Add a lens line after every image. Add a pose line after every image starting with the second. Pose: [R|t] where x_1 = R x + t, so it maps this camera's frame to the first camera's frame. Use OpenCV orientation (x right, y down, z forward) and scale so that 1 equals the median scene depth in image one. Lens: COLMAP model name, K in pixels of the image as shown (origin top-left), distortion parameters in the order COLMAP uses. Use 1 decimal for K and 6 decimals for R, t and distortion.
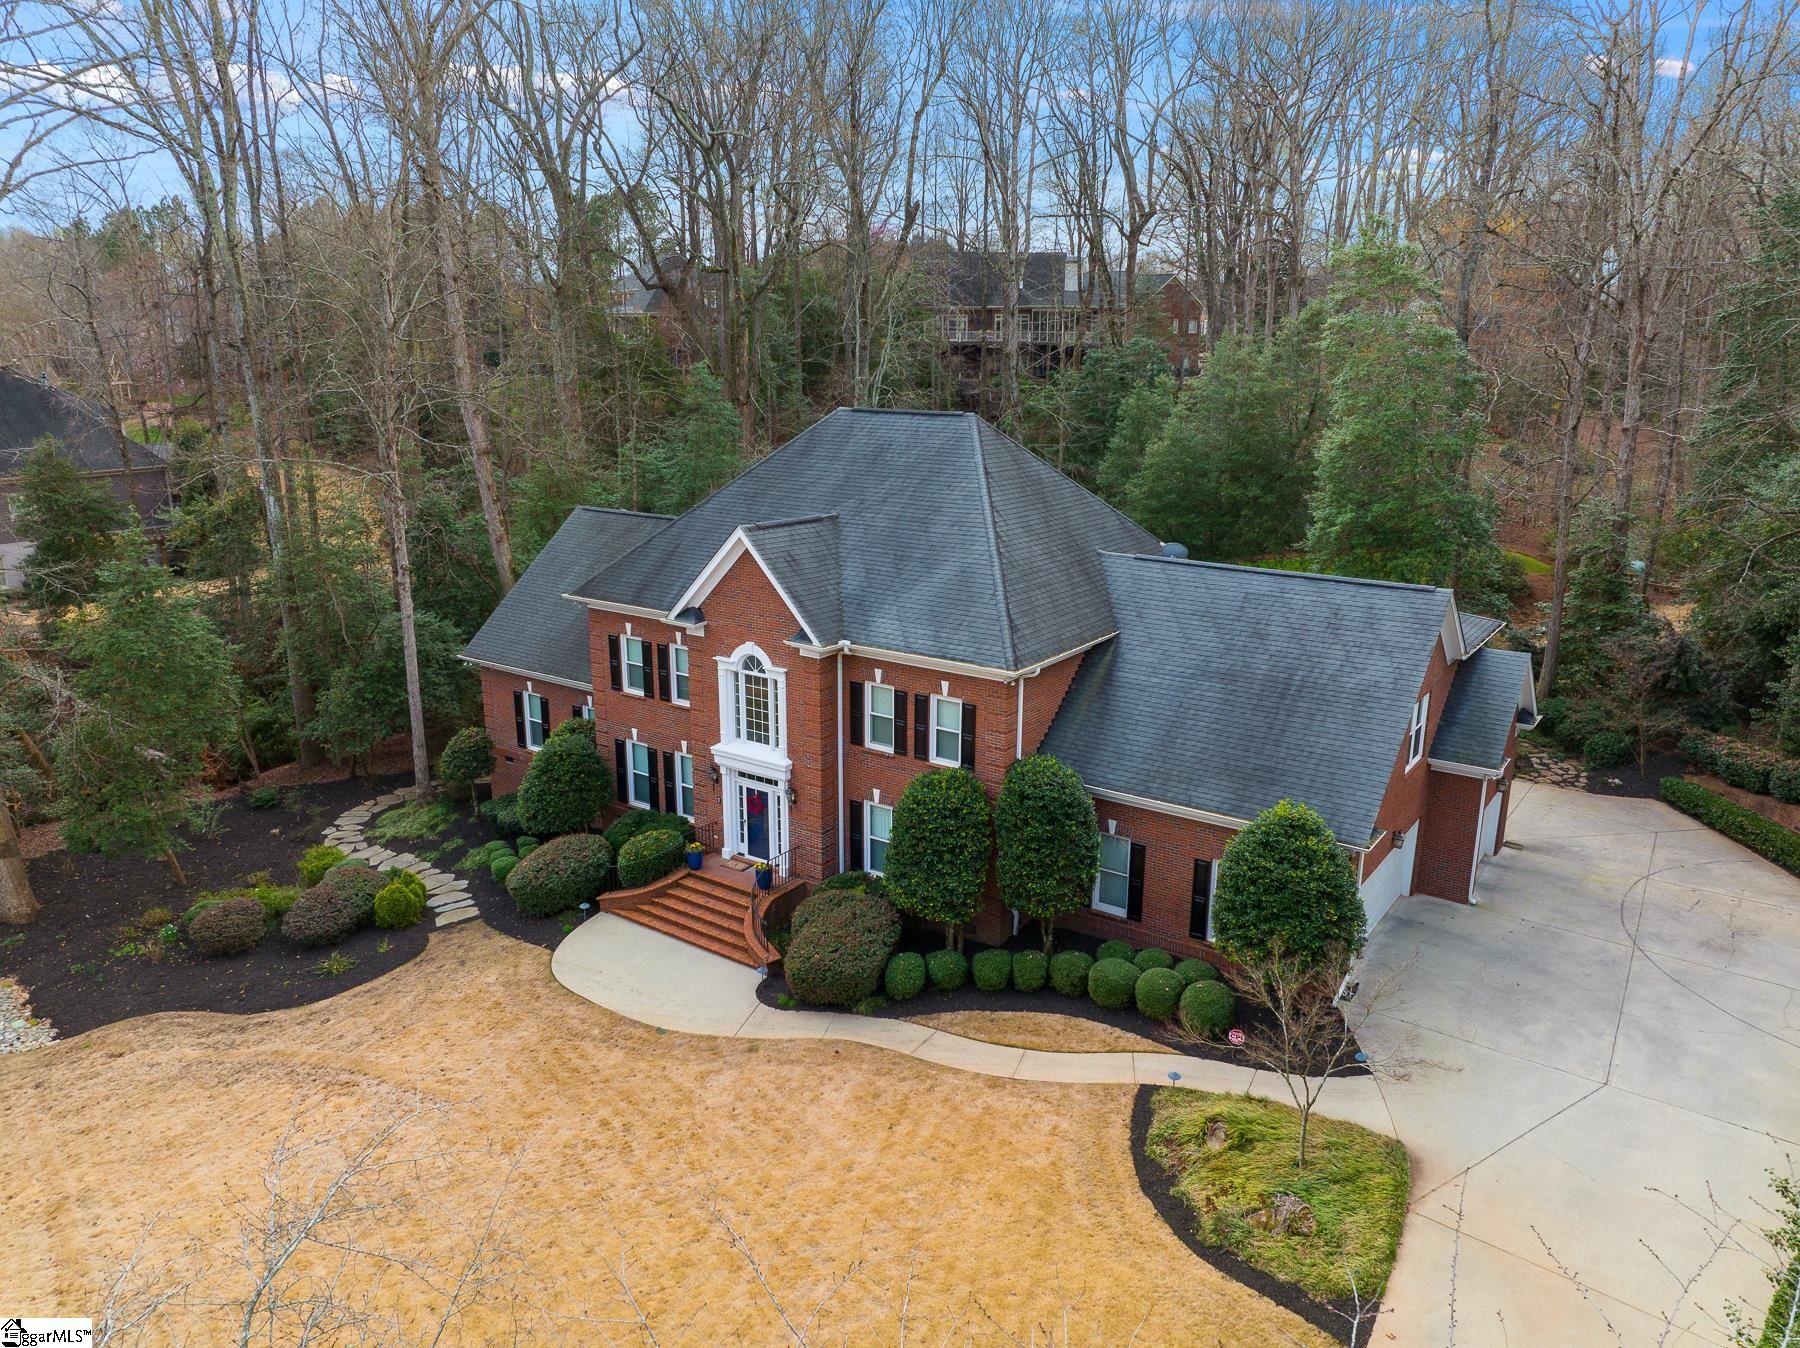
lens RADIAL K [[1269.3, 0, 903.8], [0, 1269.3, 668.3], [0, 0, 1]] dist [-0.037818, -0.004212]
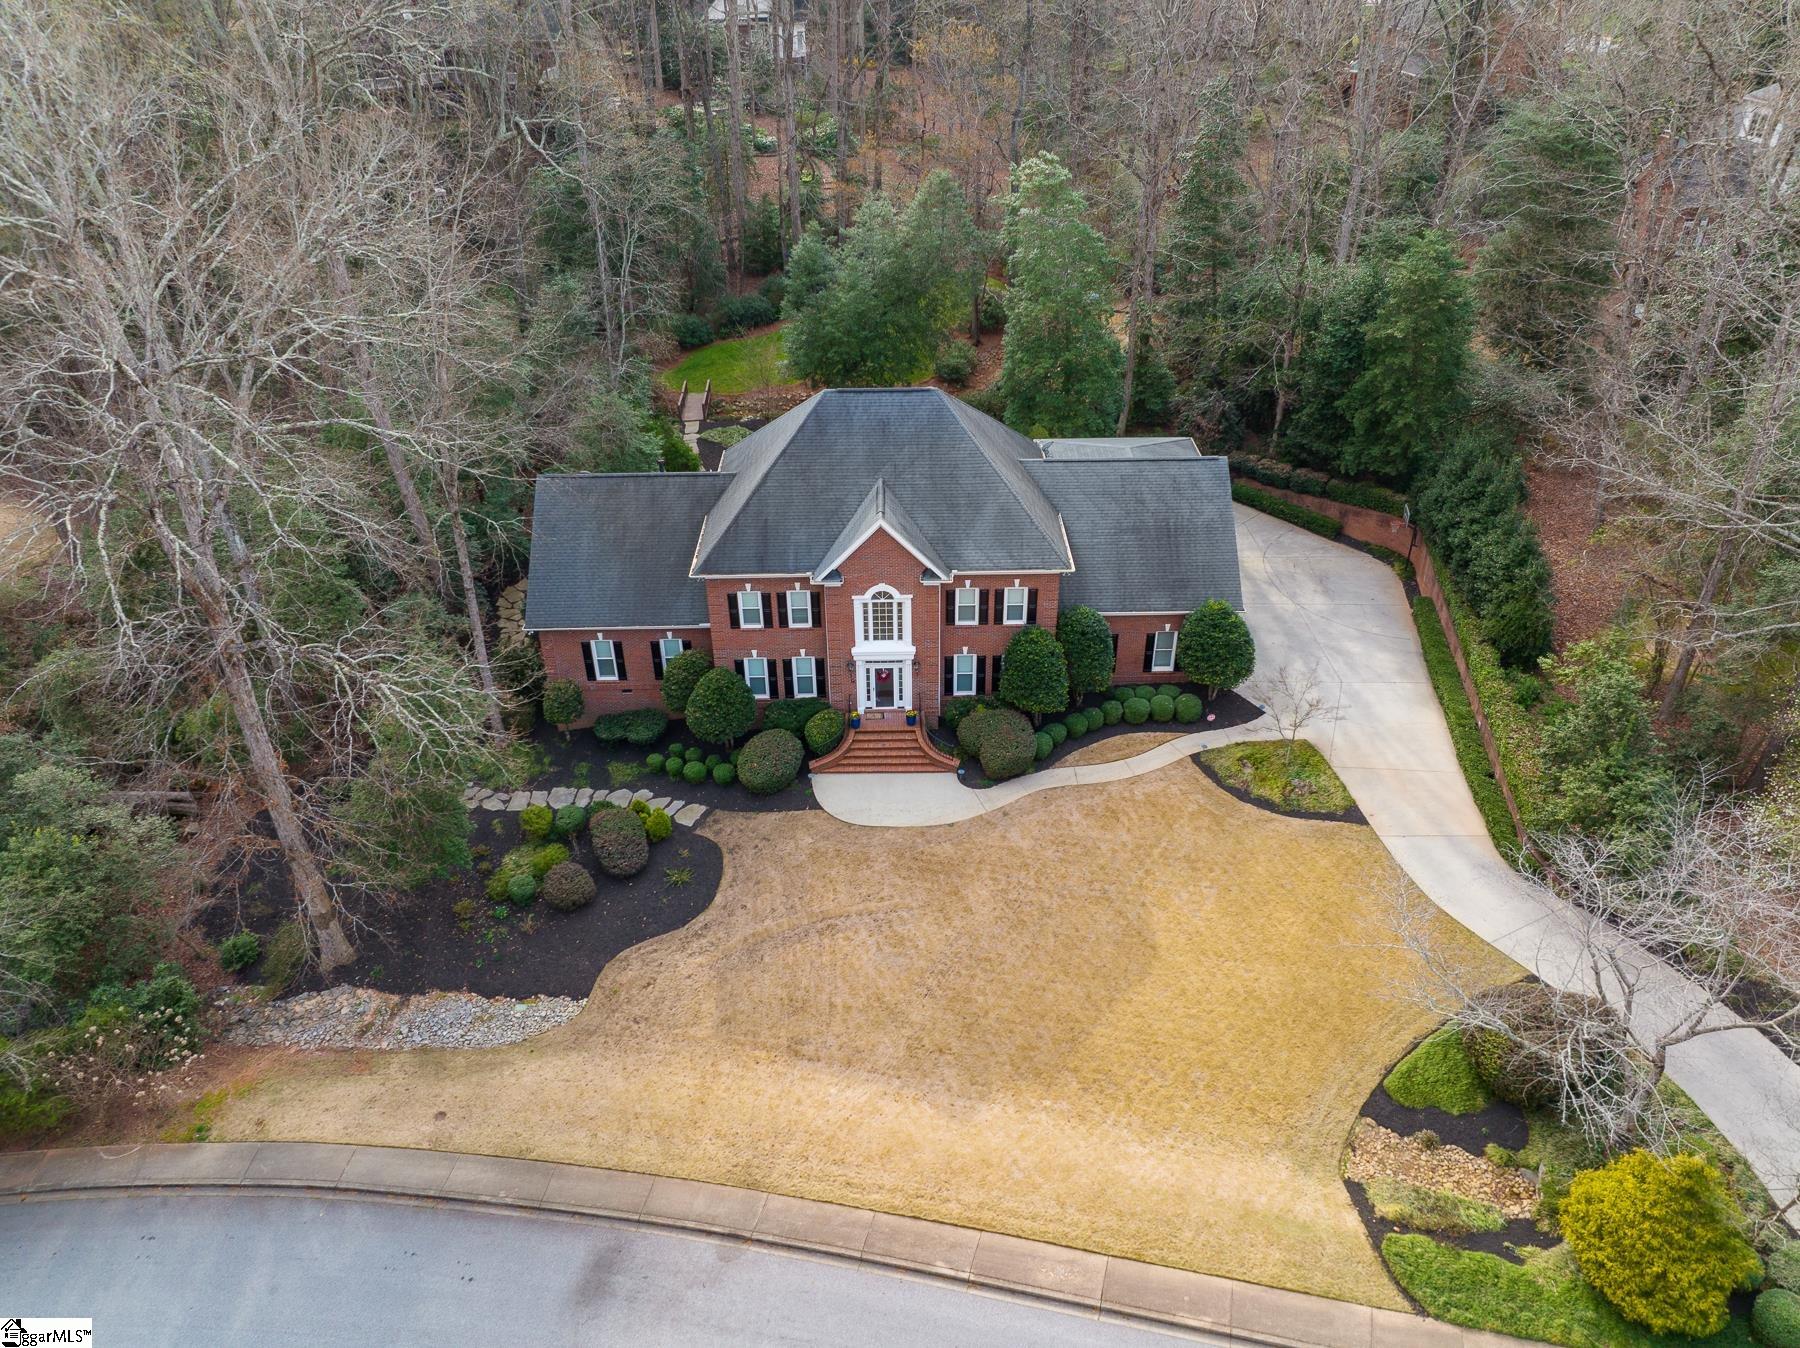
lens RADIAL K [[1269.3, 0, 903.8], [0, 1269.3, 668.3], [0, 0, 1]] dist [-0.037818, -0.004212]
pose [[0.808816, -0.328518, 0.487742, -0.893629], [0.161575, 0.921633, 0.352827, -0.470118], [-0.565429, -0.206565, 0.798512, -0.274052]]
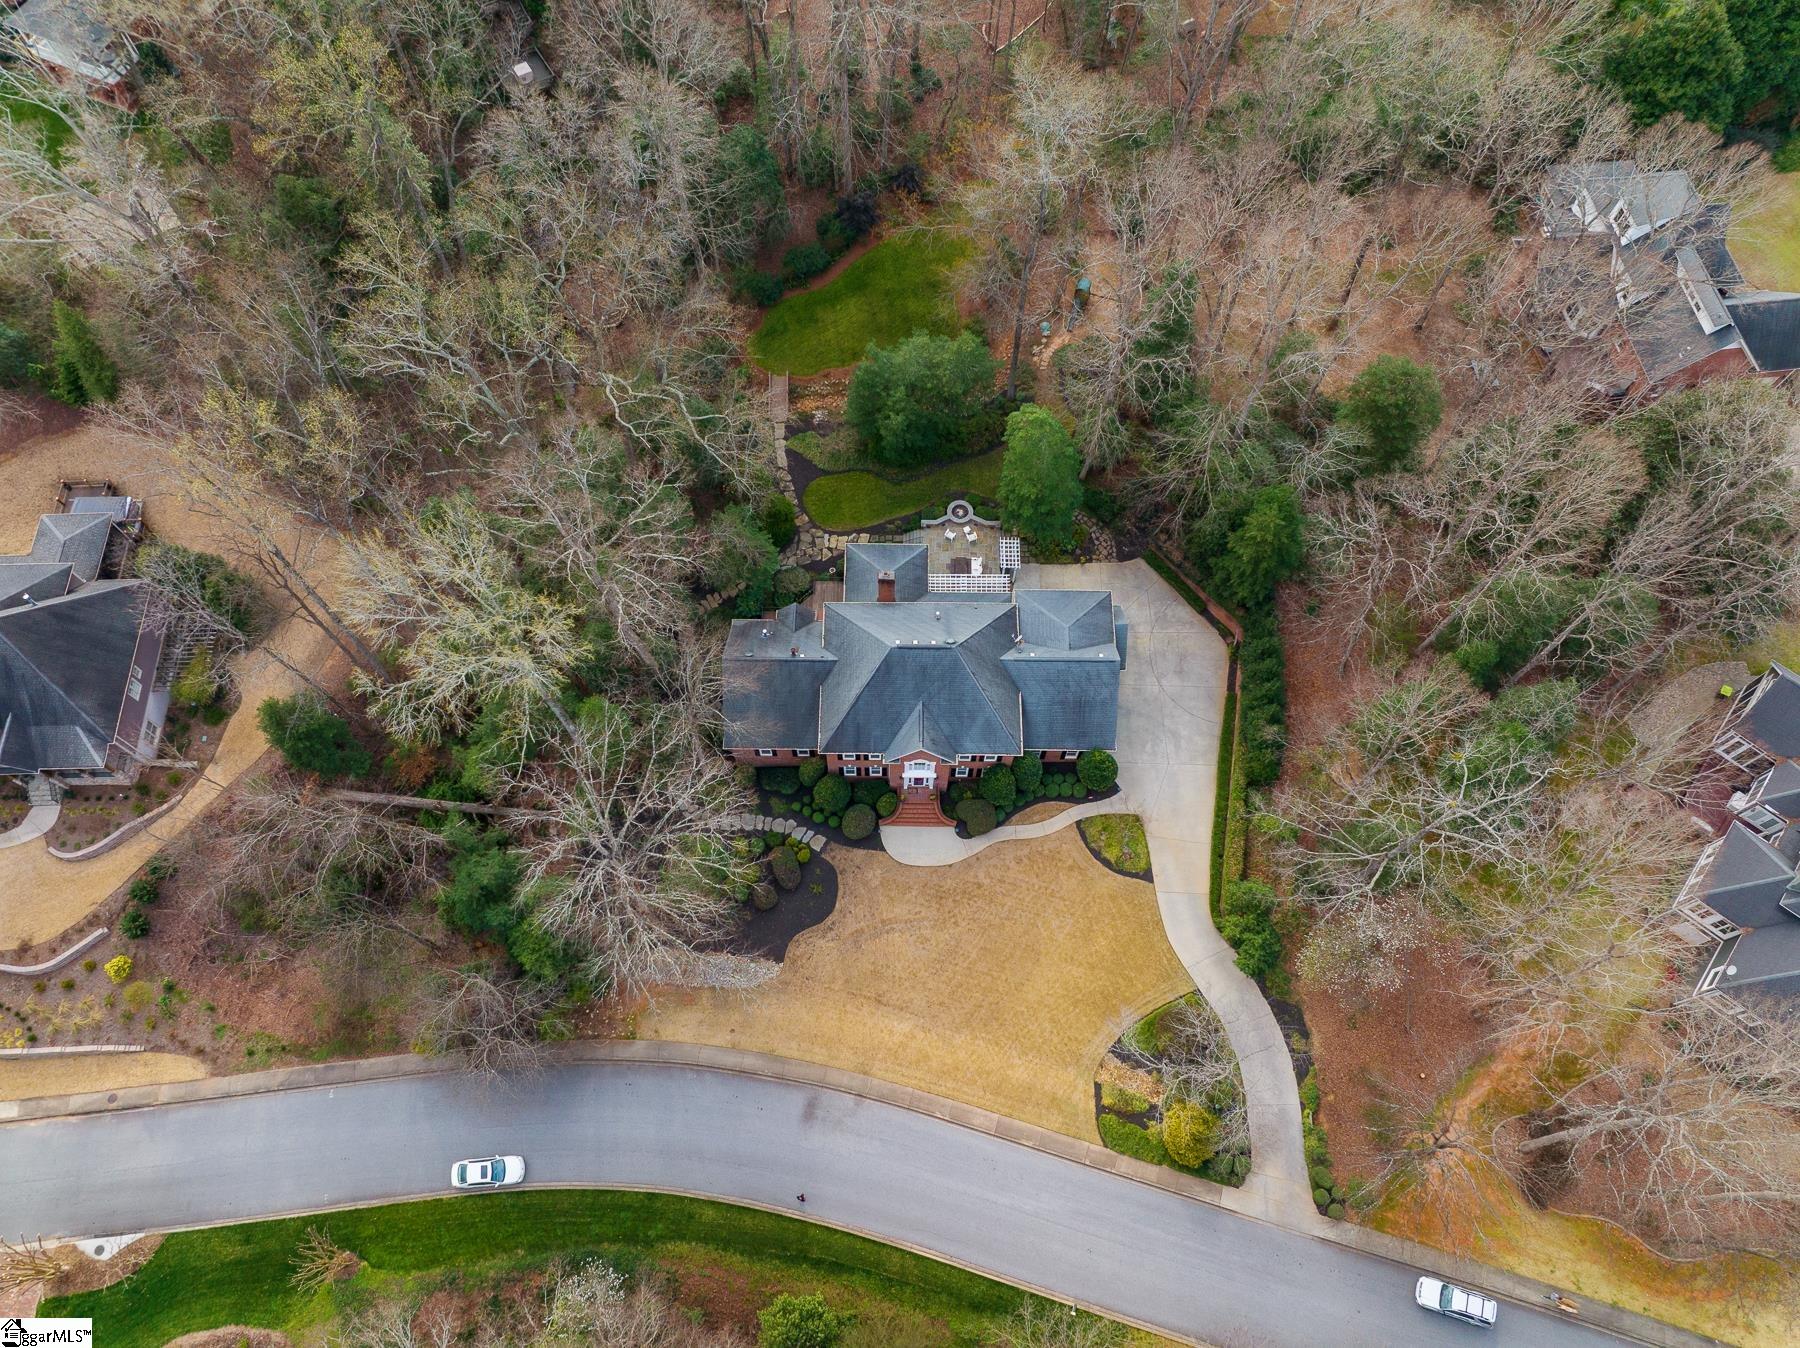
lens RADIAL K [[1269.3, 0, 903.8], [0, 1269.3, 668.3], [0, 0, 1]] dist [-0.037818, -0.004212]
pose [[0.819081, -0.518103, 0.246326, -0.767806], [0.135179, 0.591597, 0.794821, -2.492041], [-0.557525, -0.617724, 0.554602, -0.474336]]
